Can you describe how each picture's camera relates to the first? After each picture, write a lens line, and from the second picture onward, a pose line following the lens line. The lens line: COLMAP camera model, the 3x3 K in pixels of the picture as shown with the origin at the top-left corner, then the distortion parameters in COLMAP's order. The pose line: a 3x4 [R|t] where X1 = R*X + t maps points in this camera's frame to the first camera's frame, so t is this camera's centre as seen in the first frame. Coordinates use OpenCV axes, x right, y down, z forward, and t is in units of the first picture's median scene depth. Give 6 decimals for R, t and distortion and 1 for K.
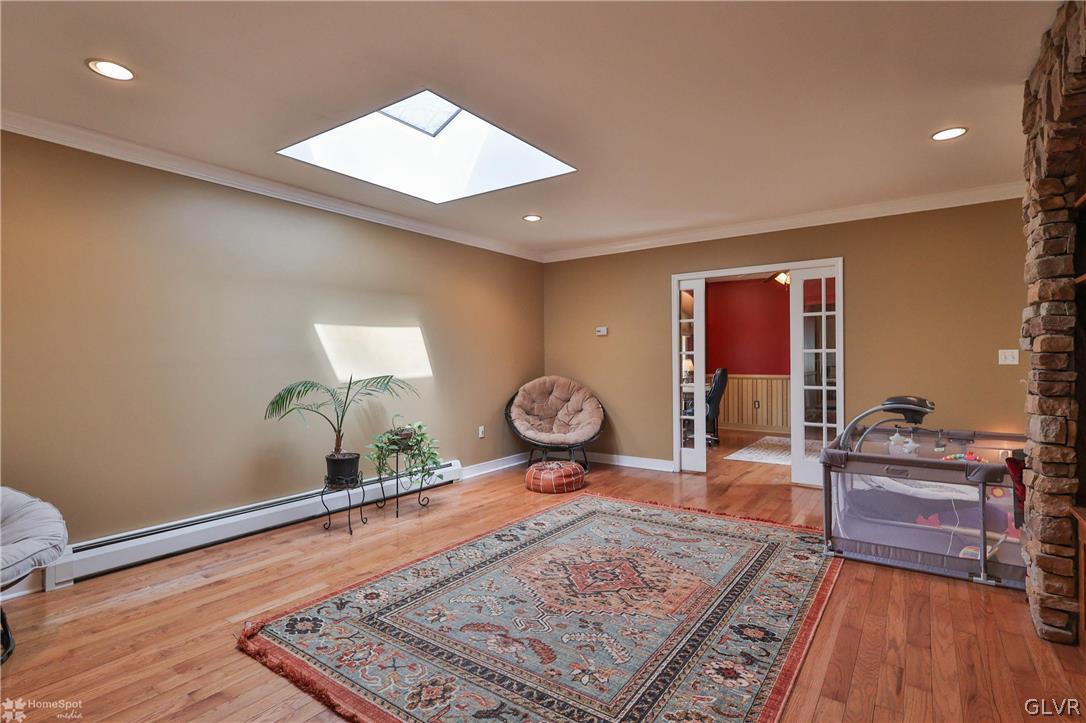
lens RADIAL K [[534.7, 0, 547.3], [0, 534.7, 357.3], [0, 0, 1]] dist [-0.002655, 0.002116]
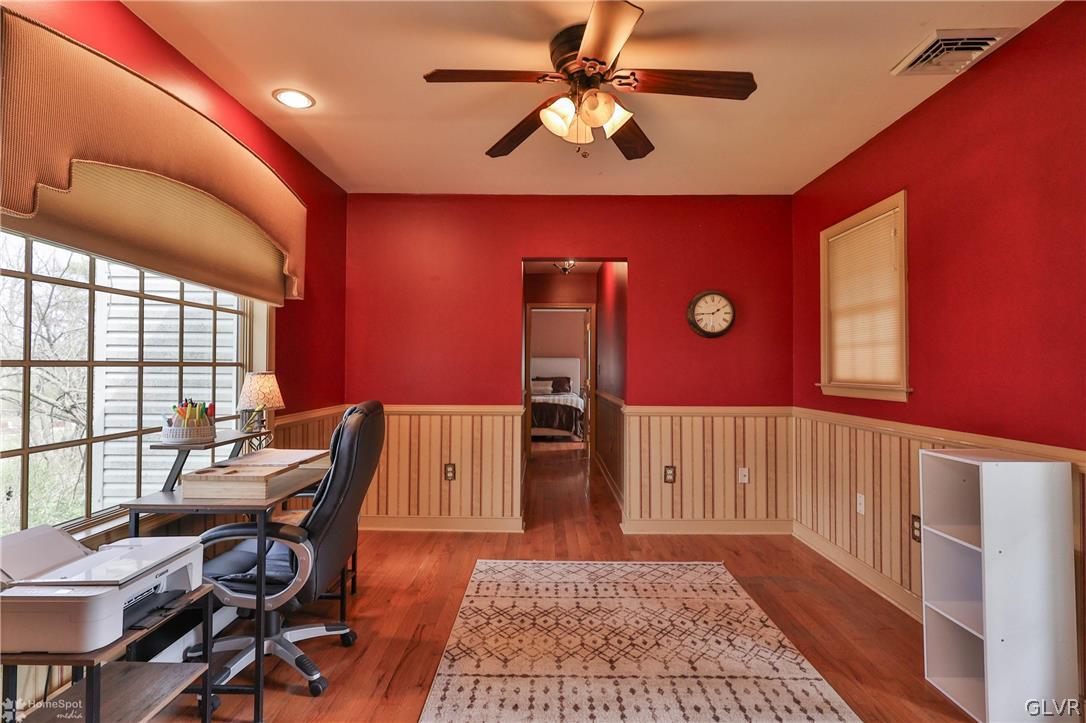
lens RADIAL K [[534.7, 0, 539.2], [0, 534.7, 356.2], [0, 0, 1]] dist [-0.002655, 0.002116]
pose [[0.827445, 0.021340, 0.561141, 0.570563], [-0.012273, 0.999726, -0.019921, -0.002385], [-0.561413, 0.009597, 0.827480, 1.673343]]
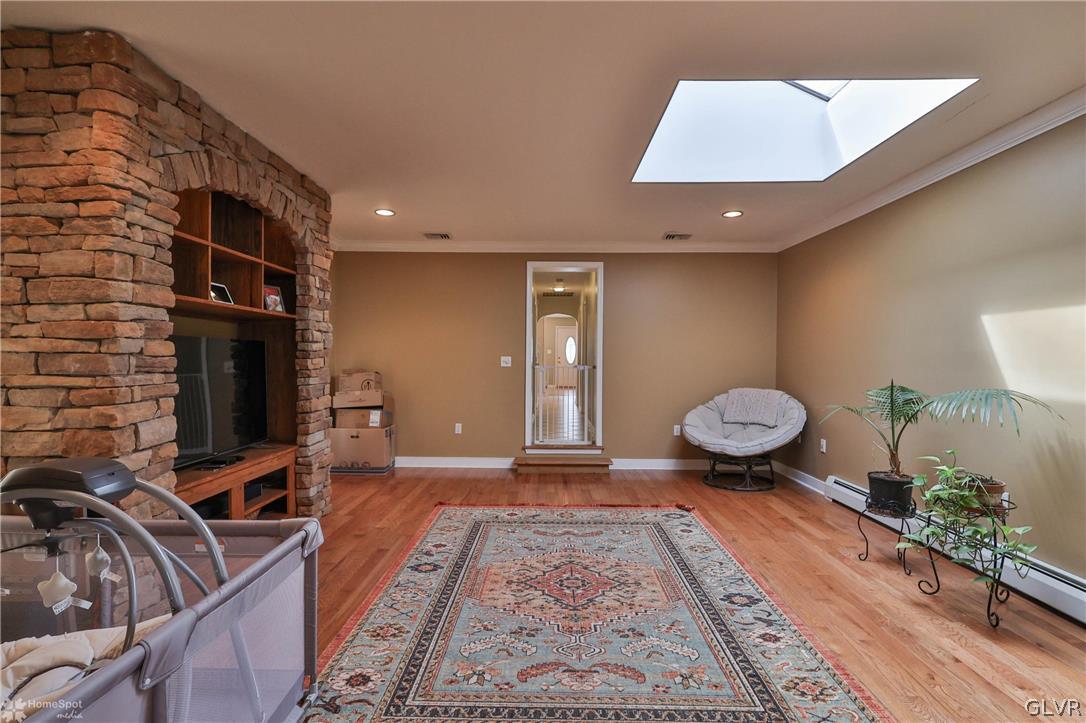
lens RADIAL K [[534.7, 0, 536.3], [0, 534.7, 362.4], [0, 0, 1]] dist [-0.002655, 0.002116]
pose [[-0.831977, 0.005973, -0.554778, 0.681134], [0.001717, 0.999965, 0.008191, -0.003758], [0.554808, 0.005863, -0.831958, 1.721328]]
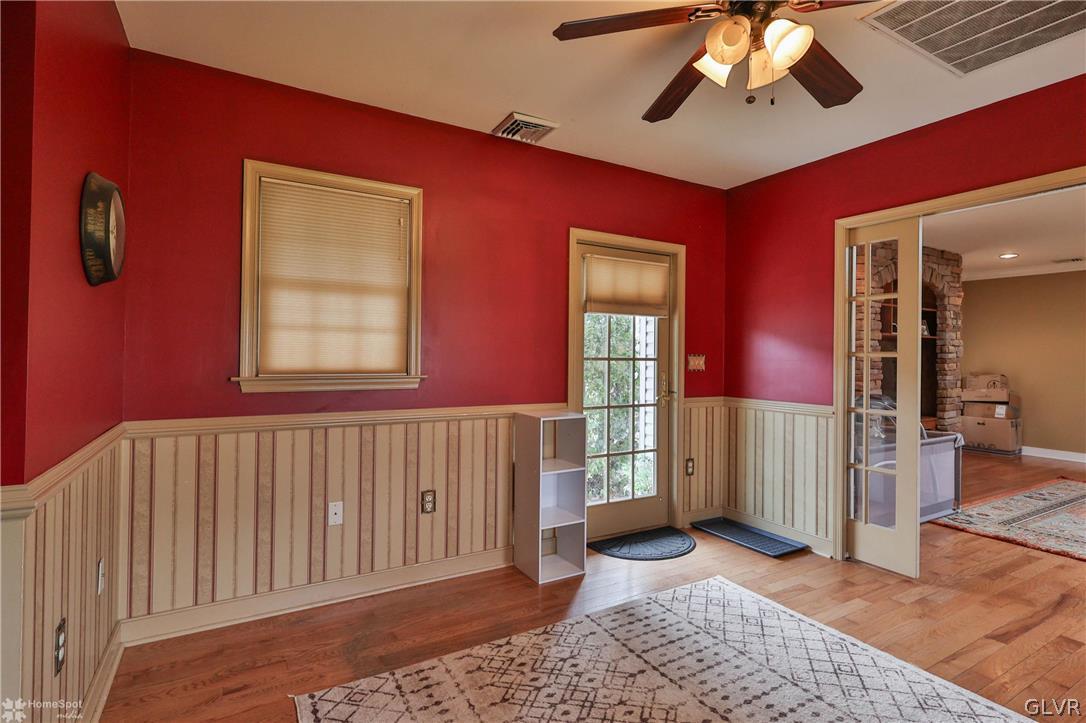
lens RADIAL K [[534.7, 0, 545.0], [0, 534.7, 351.3], [0, 0, 1]] dist [-0.002655, 0.002116]
pose [[-0.911669, -0.001984, 0.410922, 0.977838], [-0.009032, 0.999844, -0.015210, -0.005032], [-0.410827, -0.017578, -0.911544, 2.828396]]
